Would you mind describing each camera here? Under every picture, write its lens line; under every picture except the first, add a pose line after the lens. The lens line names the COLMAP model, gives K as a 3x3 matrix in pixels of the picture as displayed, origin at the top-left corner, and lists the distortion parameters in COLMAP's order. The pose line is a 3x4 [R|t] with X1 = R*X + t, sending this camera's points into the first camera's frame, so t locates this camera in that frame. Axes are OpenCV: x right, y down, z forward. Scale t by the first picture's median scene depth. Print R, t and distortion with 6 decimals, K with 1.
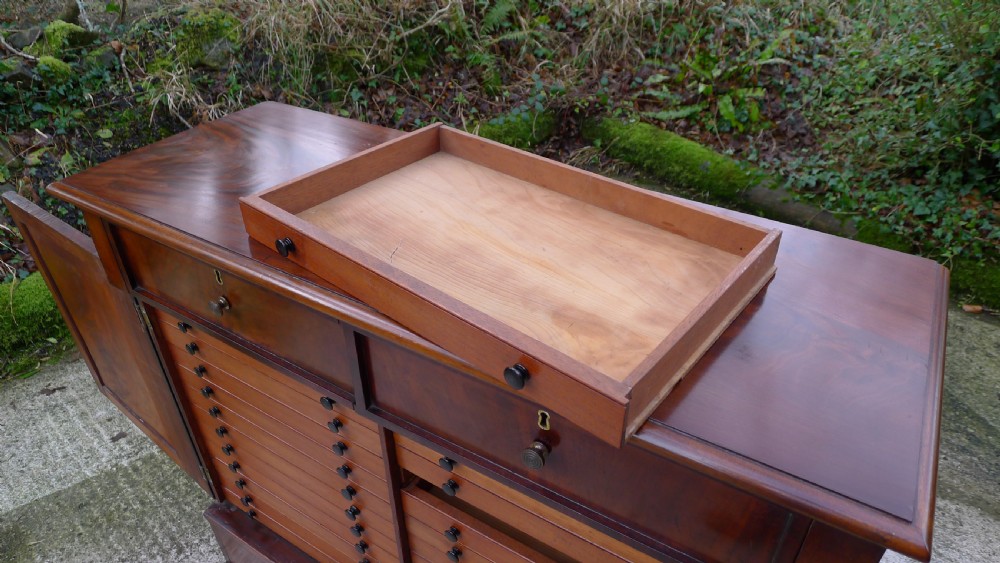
lens RADIAL K [[652.8, 0, 494.9], [0, 652.8, 279.6], [0, 0, 1]] dist [-0.053139, 0.014756]
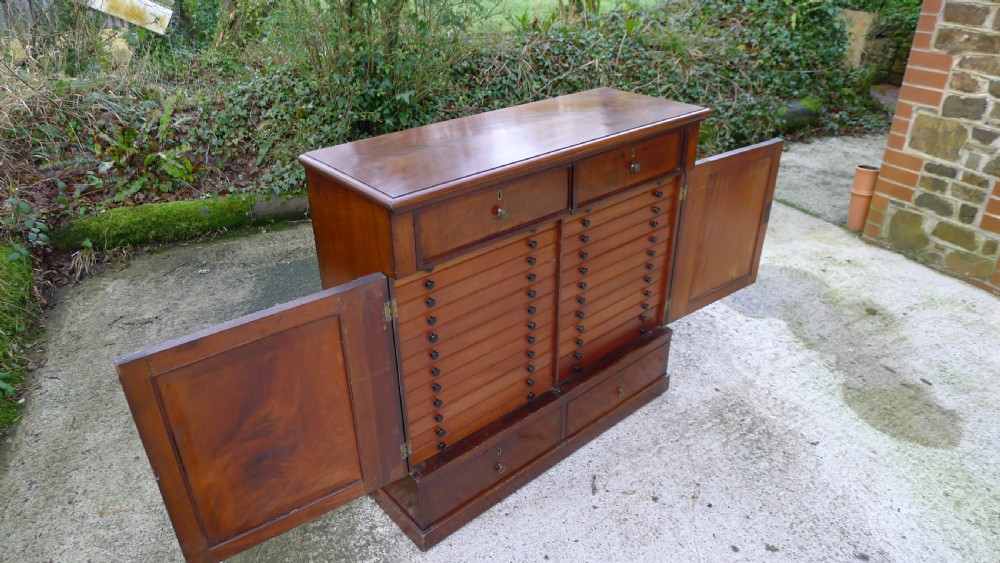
lens RADIAL K [[652.8, 0, 497.4], [0, 652.8, 278.9], [0, 0, 1]] dist [-0.053139, 0.014756]
pose [[0.296552, -0.446066, 0.844442, -0.624068], [0.539585, 0.807819, 0.237228, -0.075079], [-0.787975, 0.385298, 0.480250, 0.073745]]
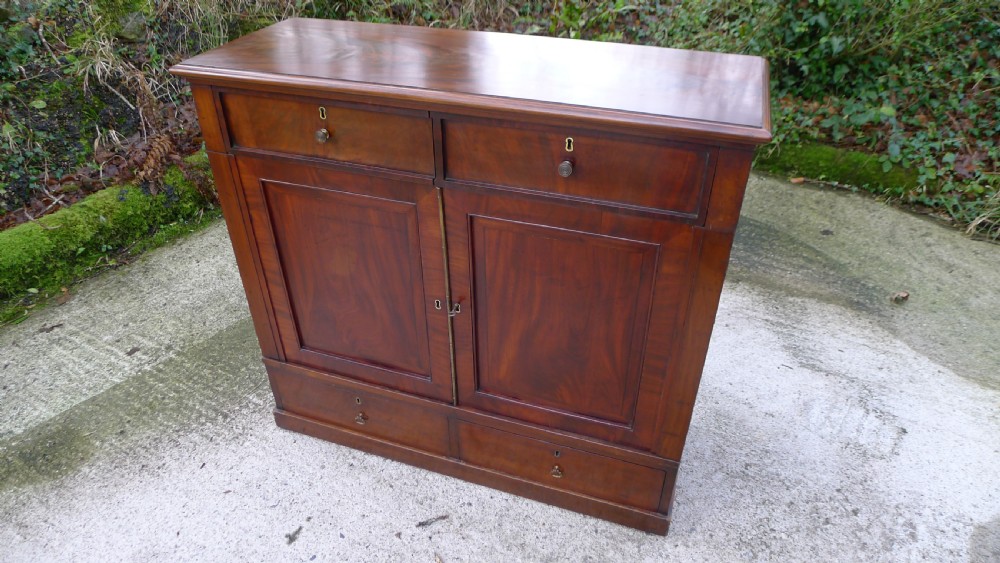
lens RADIAL K [[652.8, 0, 499.6], [0, 652.8, 275.1], [0, 0, 1]] dist [-0.053139, 0.014756]
pose [[0.972410, -0.125954, 0.196353, -0.114015], [0.124273, 0.992028, 0.020905, 0.115555], [-0.197421, 0.004073, 0.980310, -0.156746]]
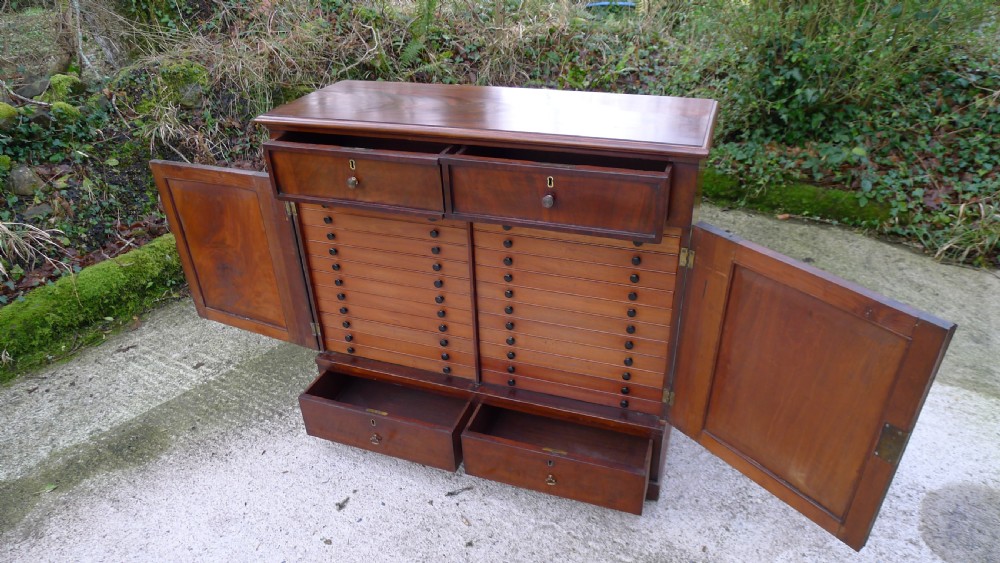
lens RADIAL K [[652.8, 0, 500.1], [0, 652.8, 285.6], [0, 0, 1]] dist [-0.053139, 0.014756]
pose [[0.975542, -0.126845, 0.179523, -0.139523], [0.139738, 0.988305, -0.061049, 0.170685], [-0.169680, 0.084642, 0.981858, -0.275598]]
